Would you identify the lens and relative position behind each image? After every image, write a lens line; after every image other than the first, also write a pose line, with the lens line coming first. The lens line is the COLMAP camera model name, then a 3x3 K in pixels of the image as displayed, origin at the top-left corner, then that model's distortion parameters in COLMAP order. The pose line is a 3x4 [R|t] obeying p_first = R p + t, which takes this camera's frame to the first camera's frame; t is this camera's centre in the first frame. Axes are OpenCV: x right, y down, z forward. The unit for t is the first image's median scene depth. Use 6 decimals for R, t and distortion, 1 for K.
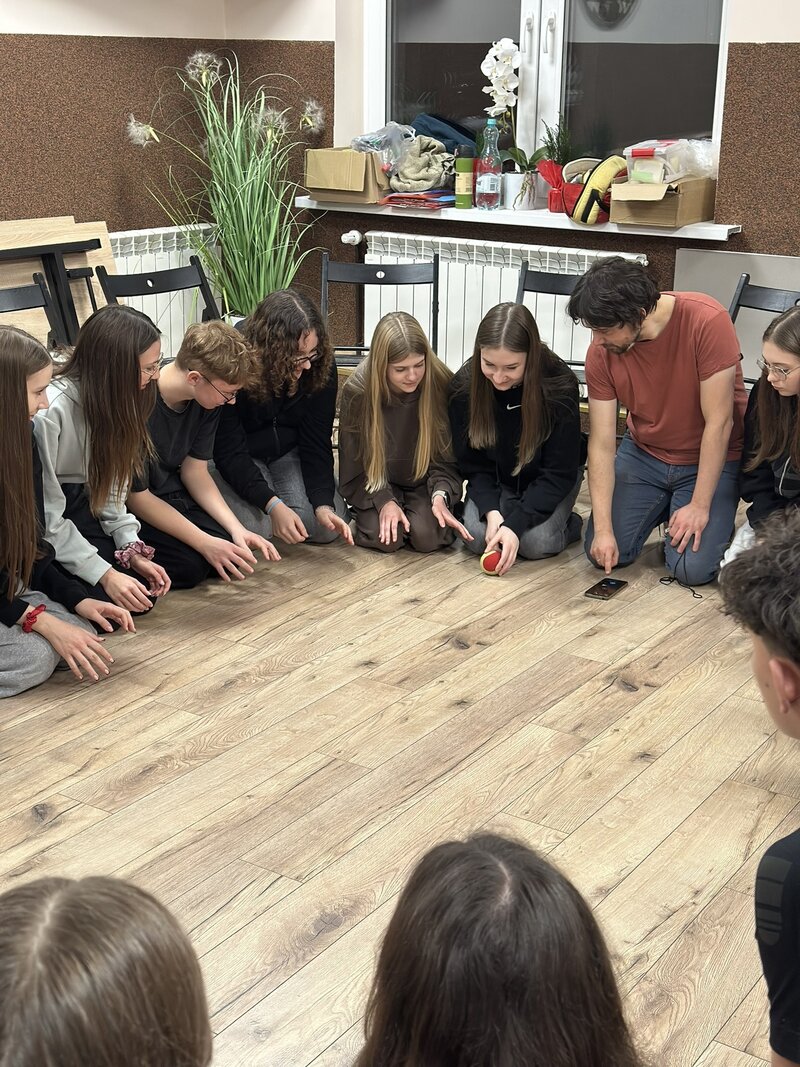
lens RADIAL K [[1494.9, 0, 424.1], [0, 1494.9, 542.4], [0, 0, 1]] dist [0.066543, 0.047774]
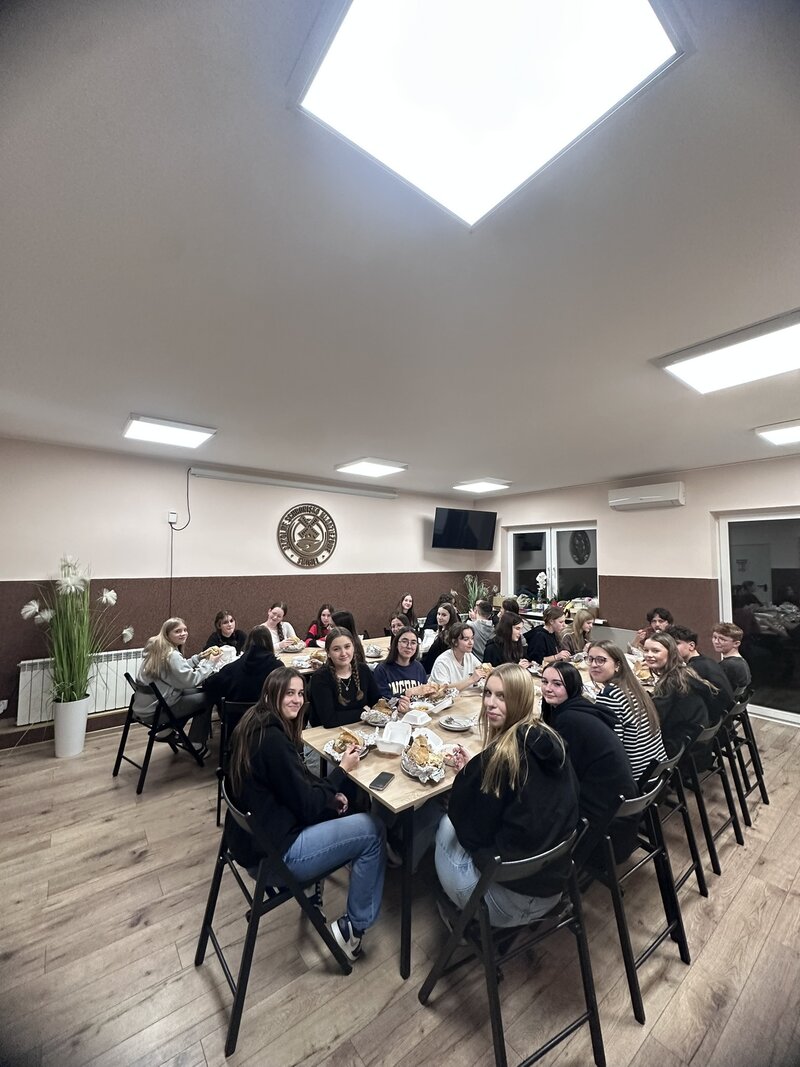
lens RADIAL K [[426.6, 0, 400.0], [0, 426.6, 533.5], [0, 0, 1]] dist [0.000913, 0.000065]
pose [[0.947020, -0.030403, -0.319733, 0.070761], [-0.090285, 0.930166, -0.355865, 0.017981], [0.308224, 0.365878, 0.878141, -0.201176]]
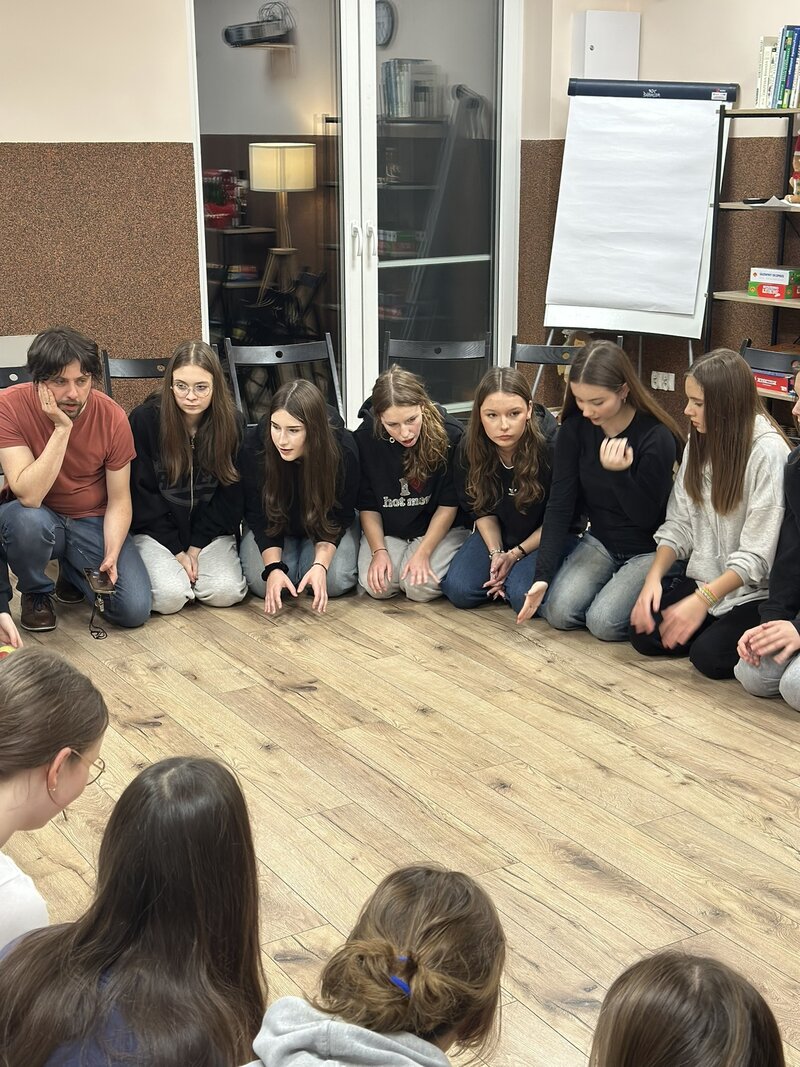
lens RADIAL K [[1494.8, 0, 400.0], [0, 1494.8, 533.5], [0, 0, 1]] dist [0.128469, -0.007490]
pose [[0.427408, -0.255269, 0.867272, -0.610323], [0.295116, 0.946153, 0.133047, -0.114356], [-0.854534, 0.199080, 0.479727, 0.259085]]
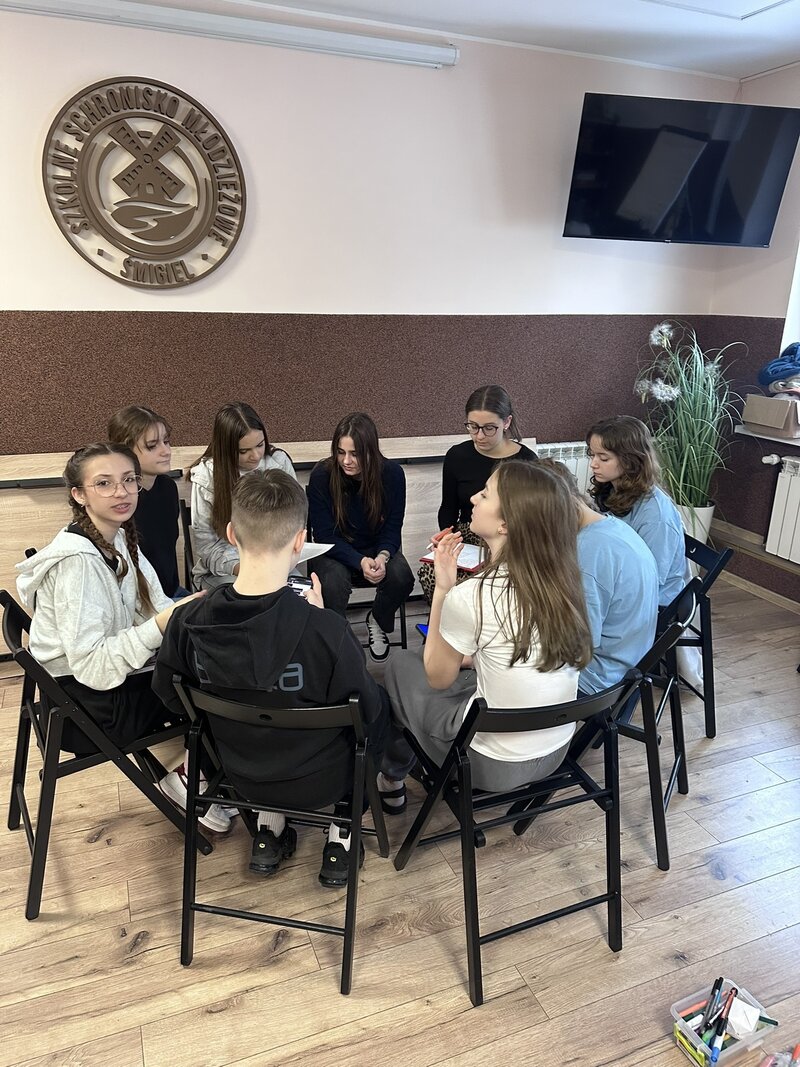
lens RADIAL K [[760.3, 0, 392.6], [0, 760.3, 540.8], [0, 0, 1]] dist [-0.000862, 0.000344]
pose [[0.821239, 0.174807, -0.543147, 0.071191], [-0.181343, 0.982522, 0.042024, -0.122008], [0.540999, 0.063984, 0.838585, 0.301192]]
